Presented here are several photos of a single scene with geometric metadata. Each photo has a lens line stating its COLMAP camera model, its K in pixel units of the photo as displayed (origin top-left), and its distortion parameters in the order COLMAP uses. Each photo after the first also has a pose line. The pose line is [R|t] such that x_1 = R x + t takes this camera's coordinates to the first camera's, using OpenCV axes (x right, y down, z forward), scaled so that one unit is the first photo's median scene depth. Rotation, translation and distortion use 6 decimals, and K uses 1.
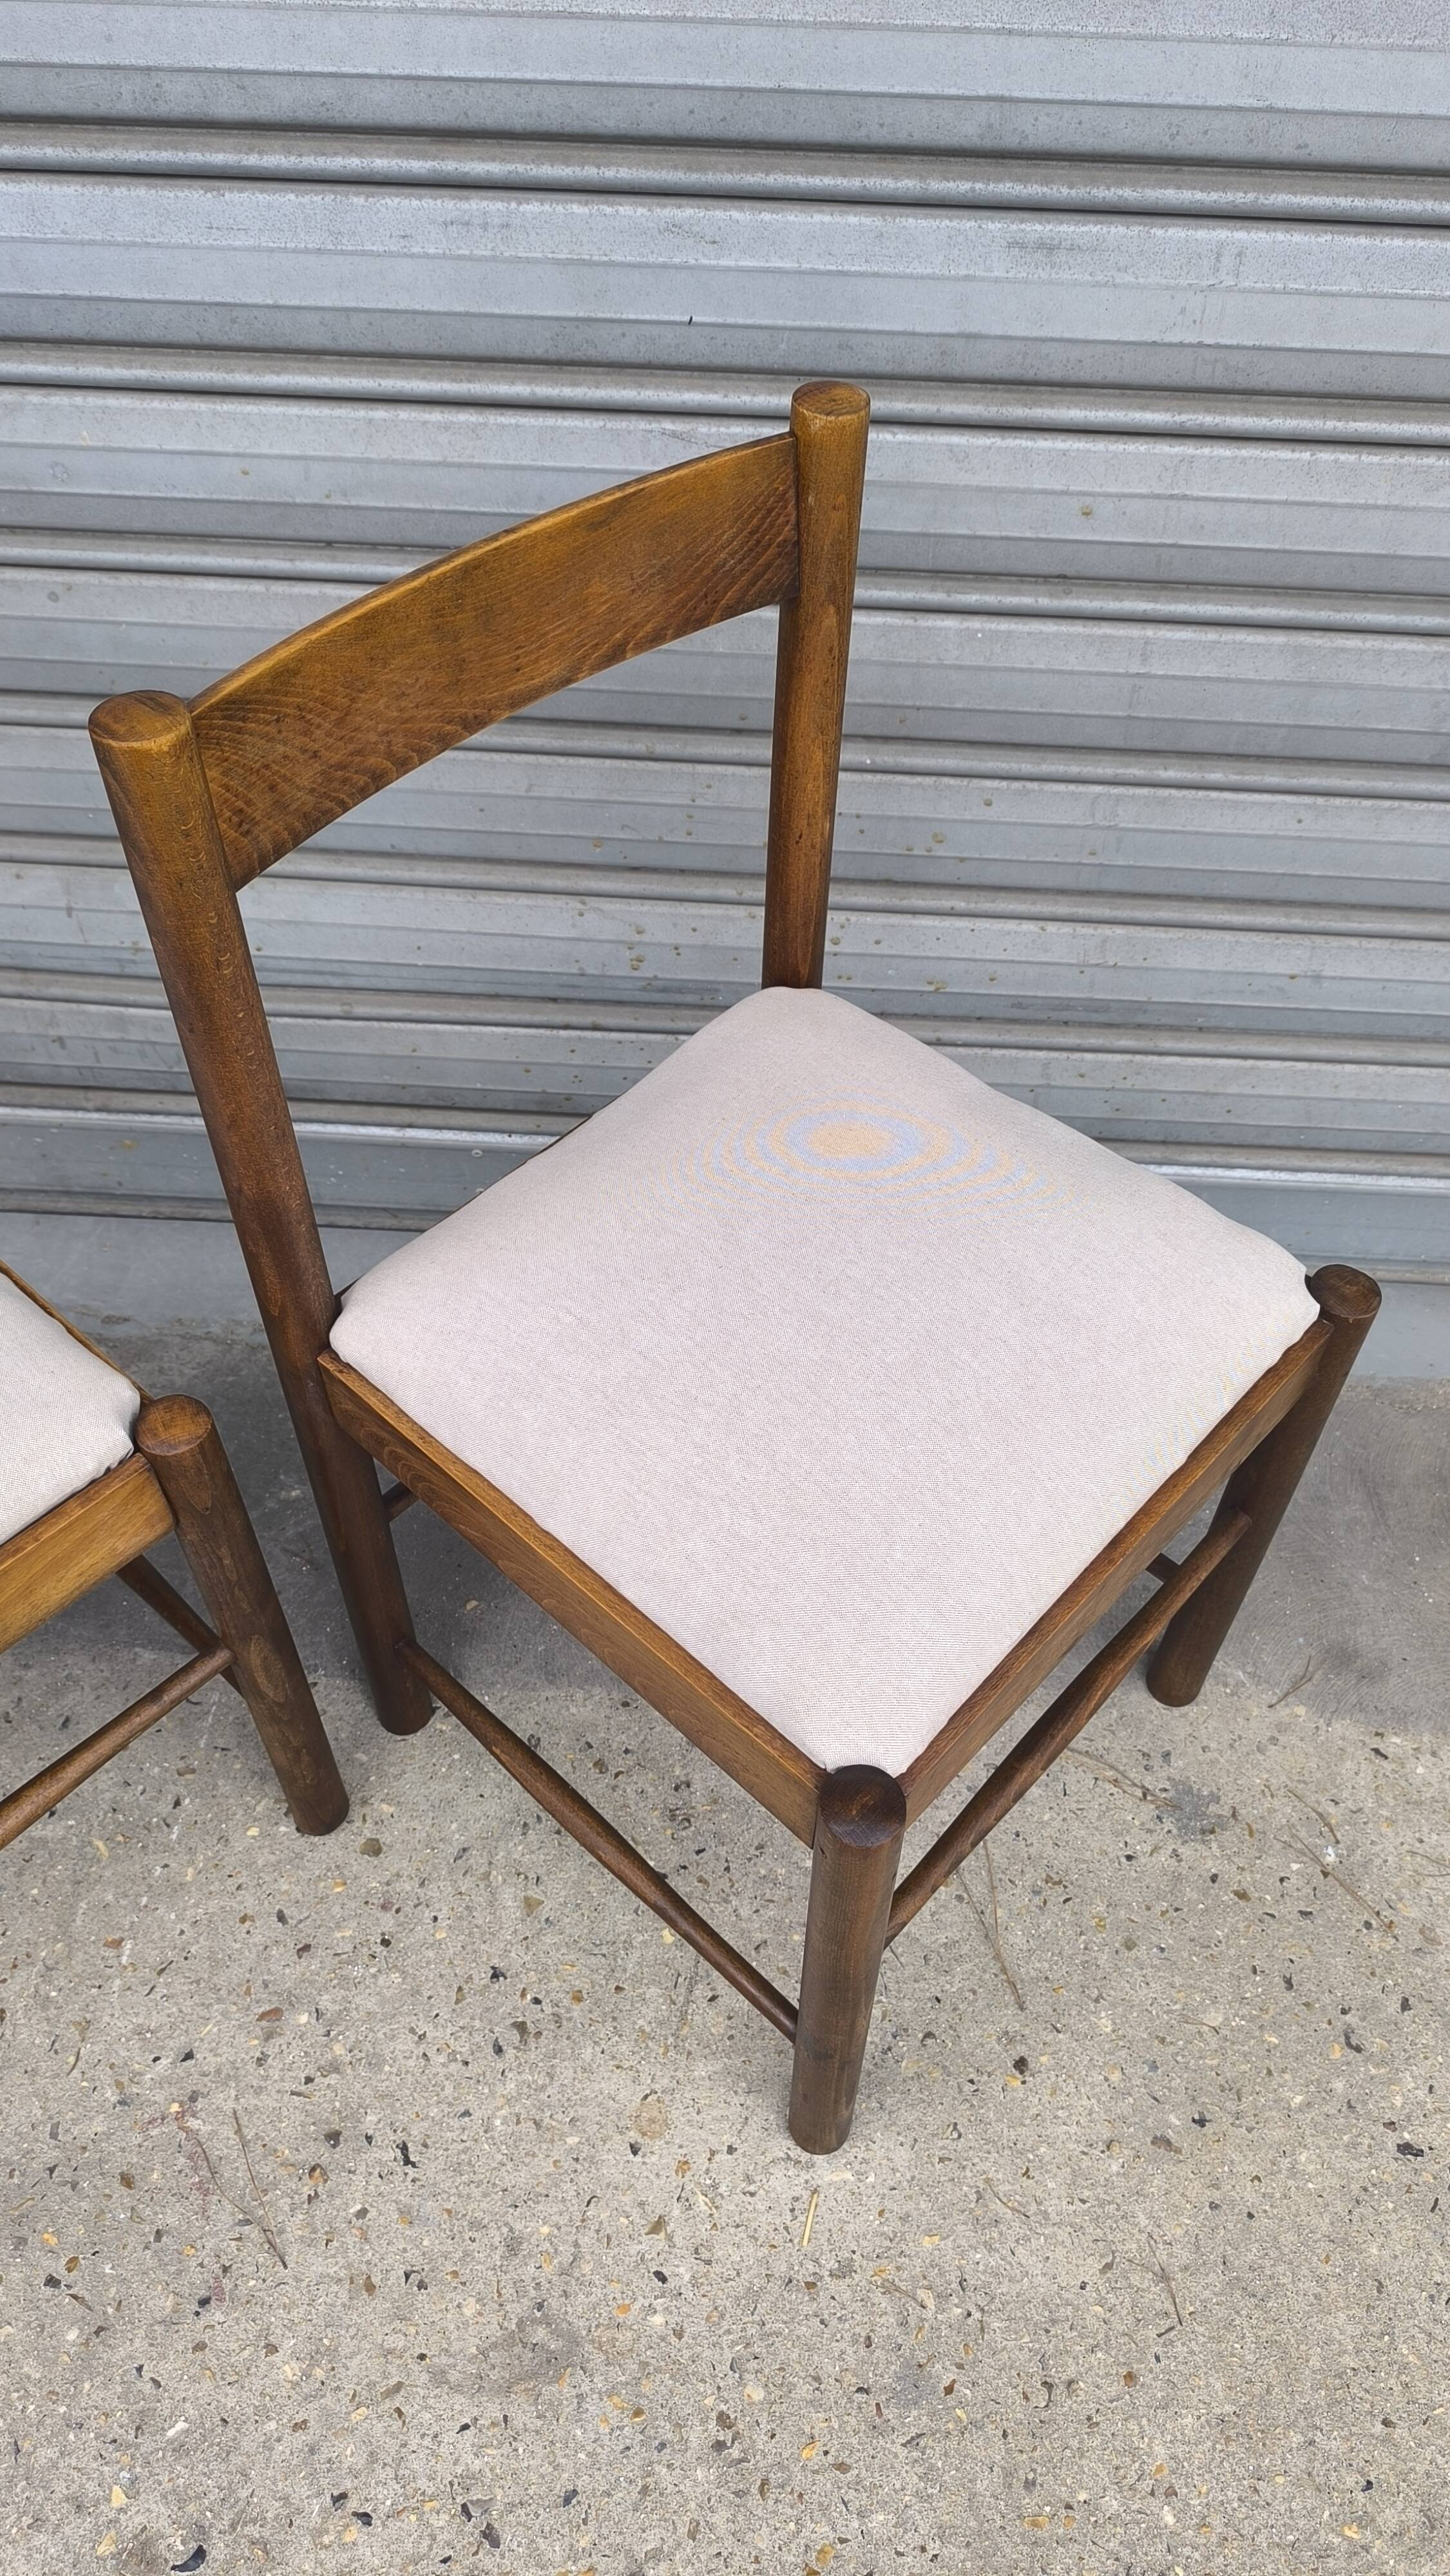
lens RADIAL K [[1787.2, 0, 724.3], [0, 1787.2, 1296.9], [0, 0, 1]] dist [0.039887, -0.045112]
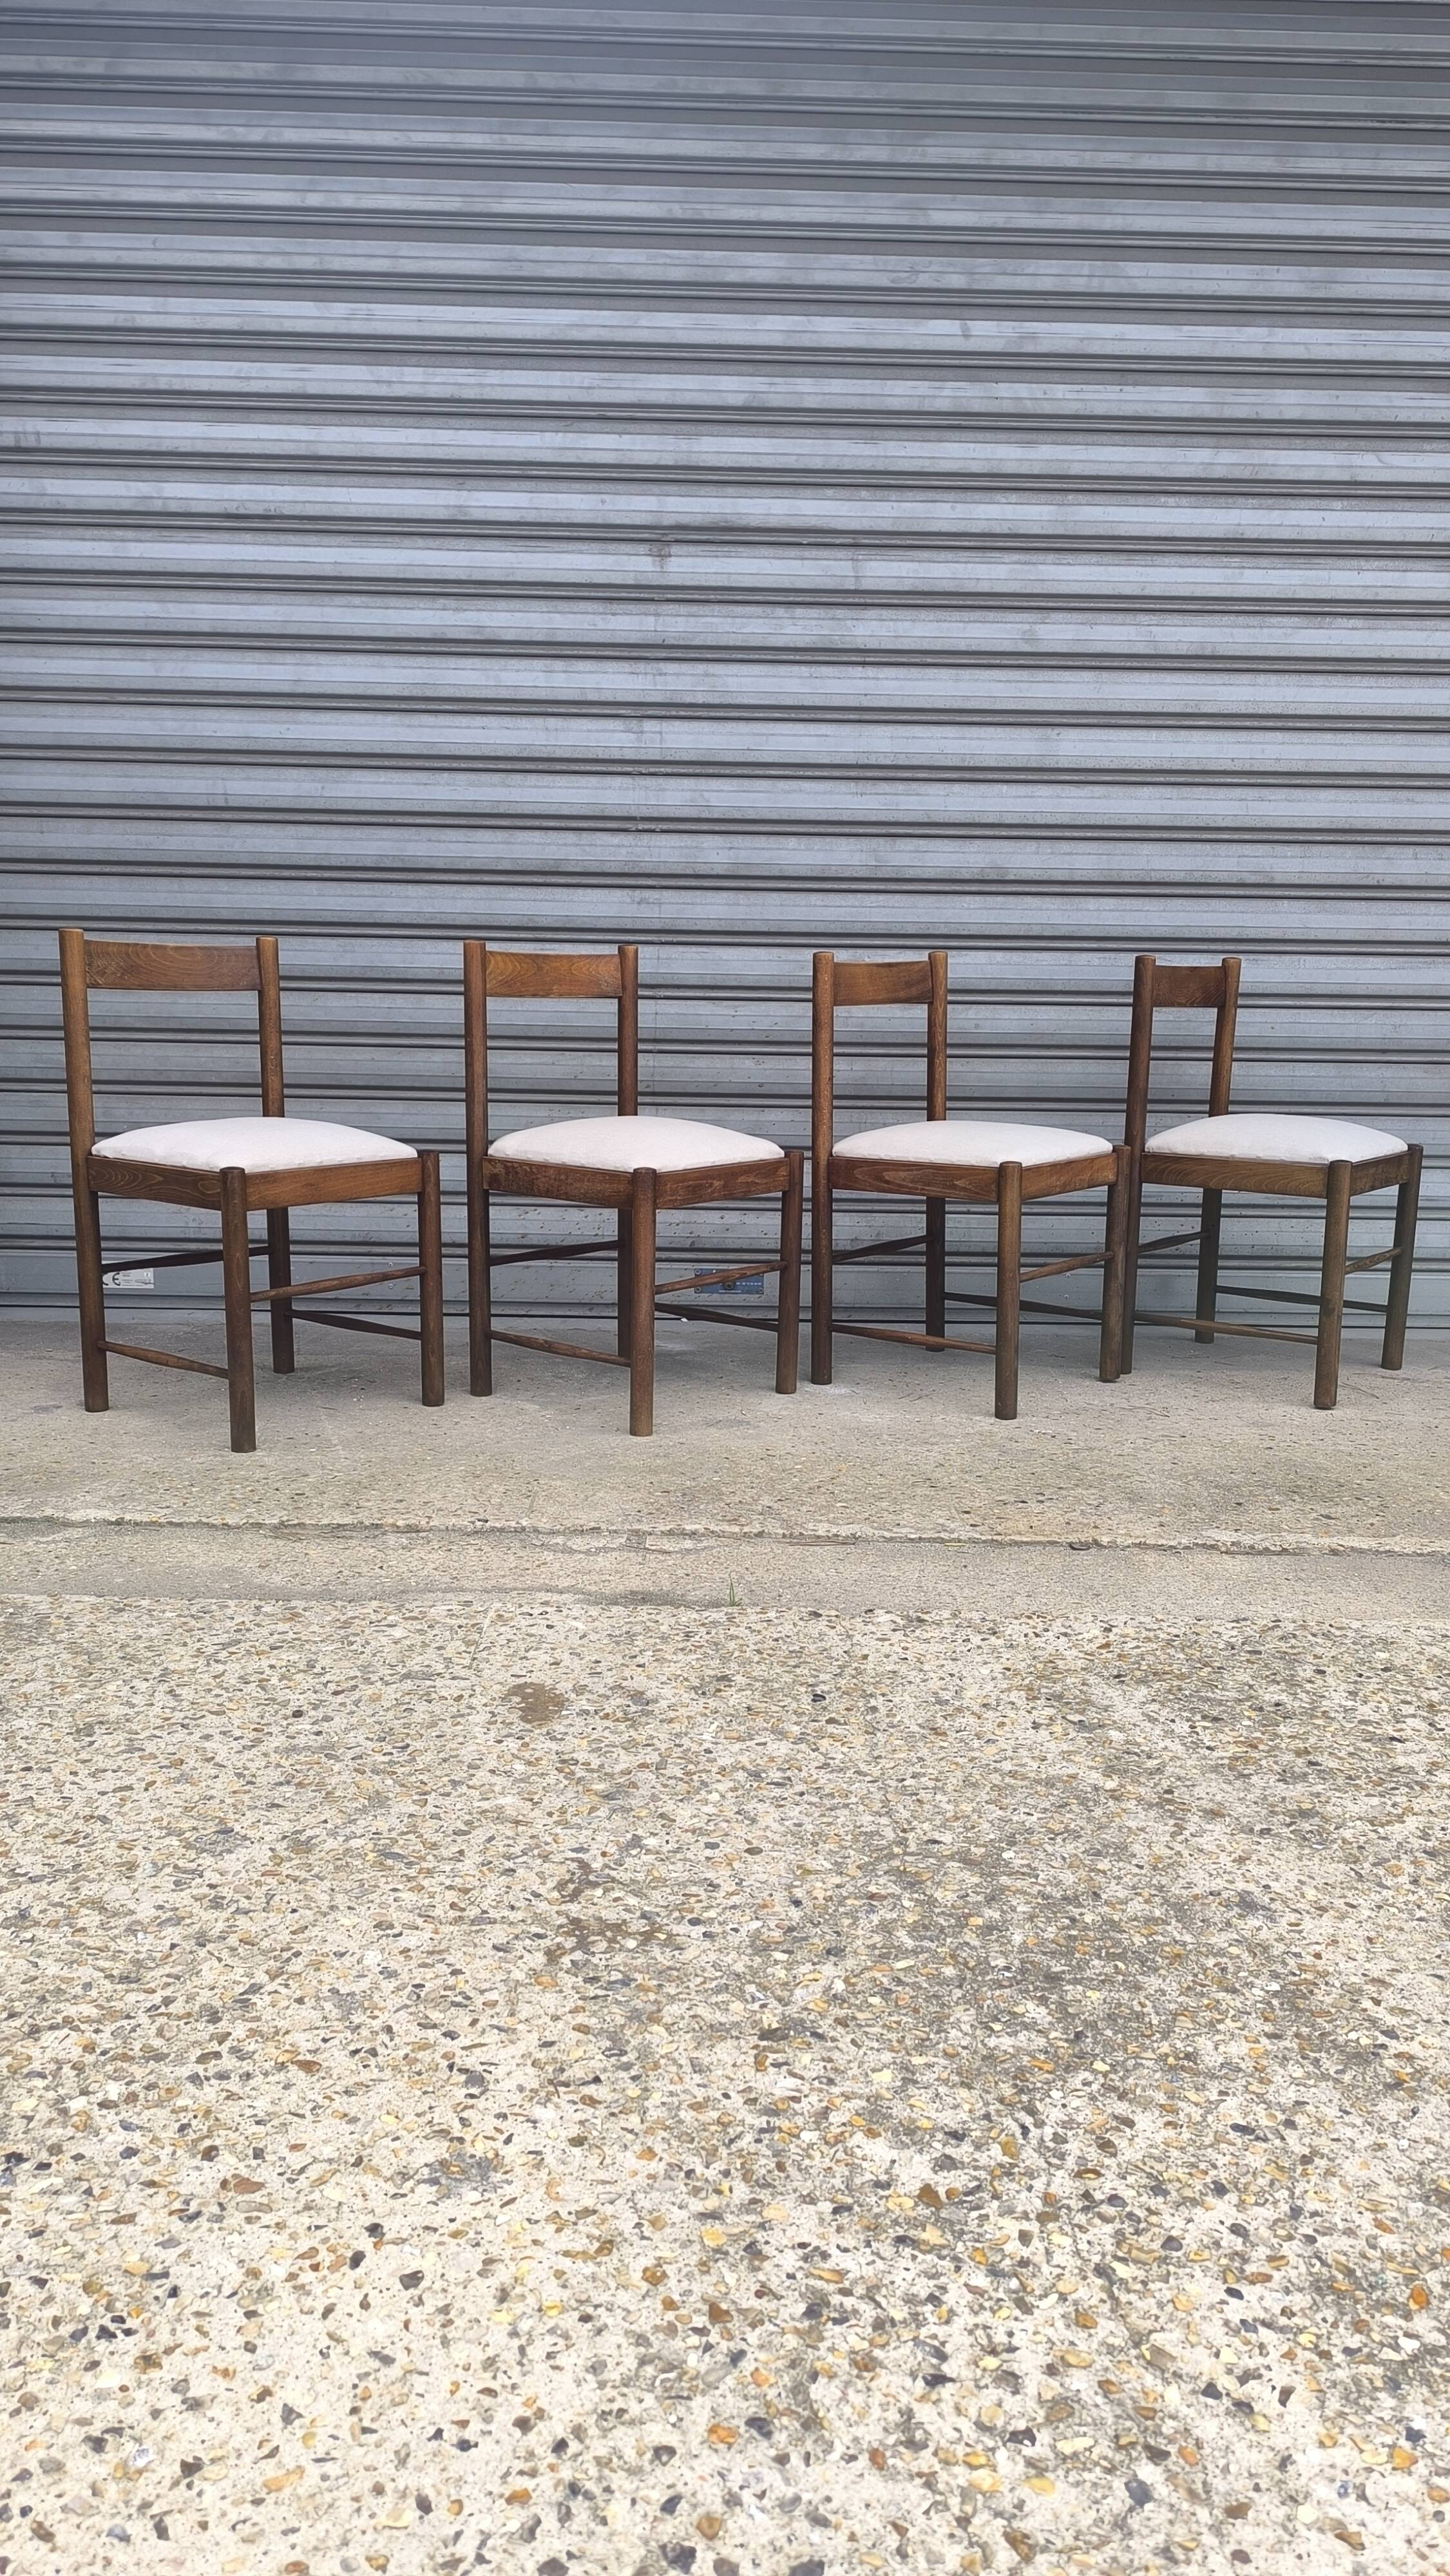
lens RADIAL K [[1785.8, 0, 723.0], [0, 1785.8, 1296.5], [0, 0, 1]] dist [0.035907, -0.038920]
pose [[0.995657, -0.011802, 0.092348, -1.267074], [0.067356, 0.776081, -0.627026, 2.216978], [-0.064270, 0.630523, 0.773505, -1.391350]]
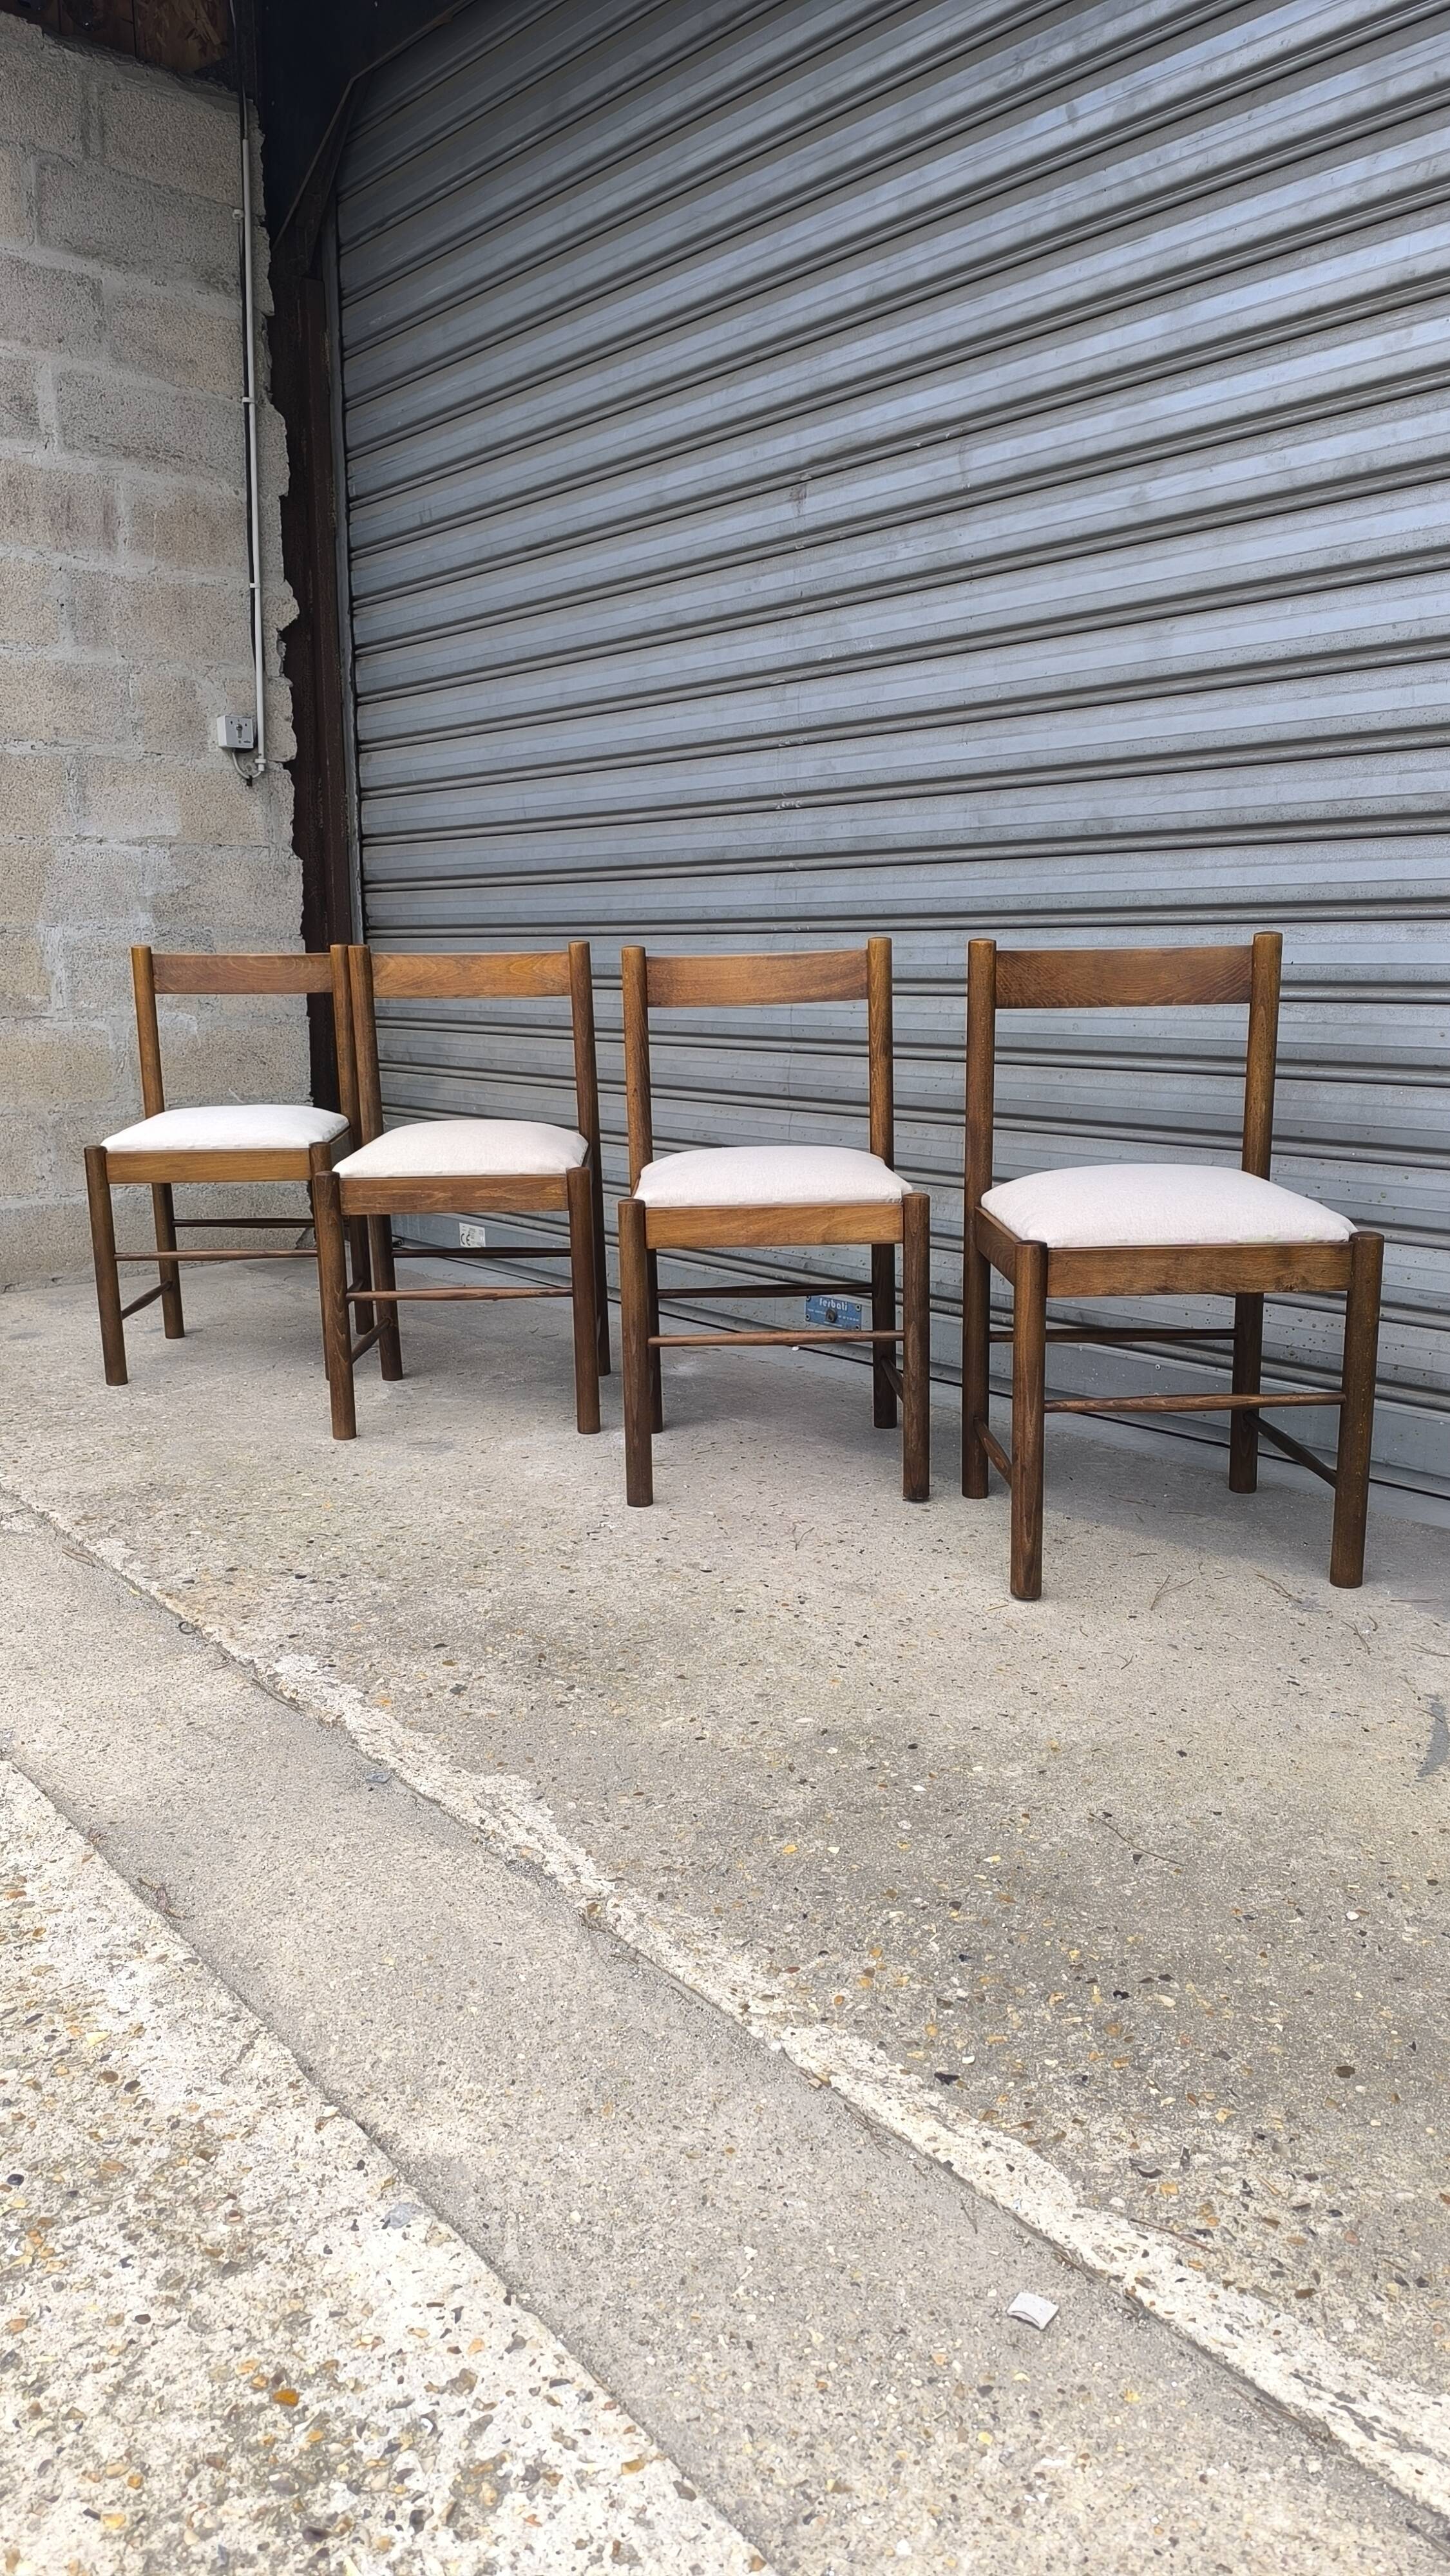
lens RADIAL K [[1785.8, 0, 723.0], [0, 1785.8, 1296.5], [0, 0, 1]] dist [0.035907, -0.038920]
pose [[0.704382, 0.118299, -0.699894, 1.252044], [-0.521746, 0.754831, -0.397507, 1.256208], [0.481277, 0.645164, 0.593411, -0.606595]]
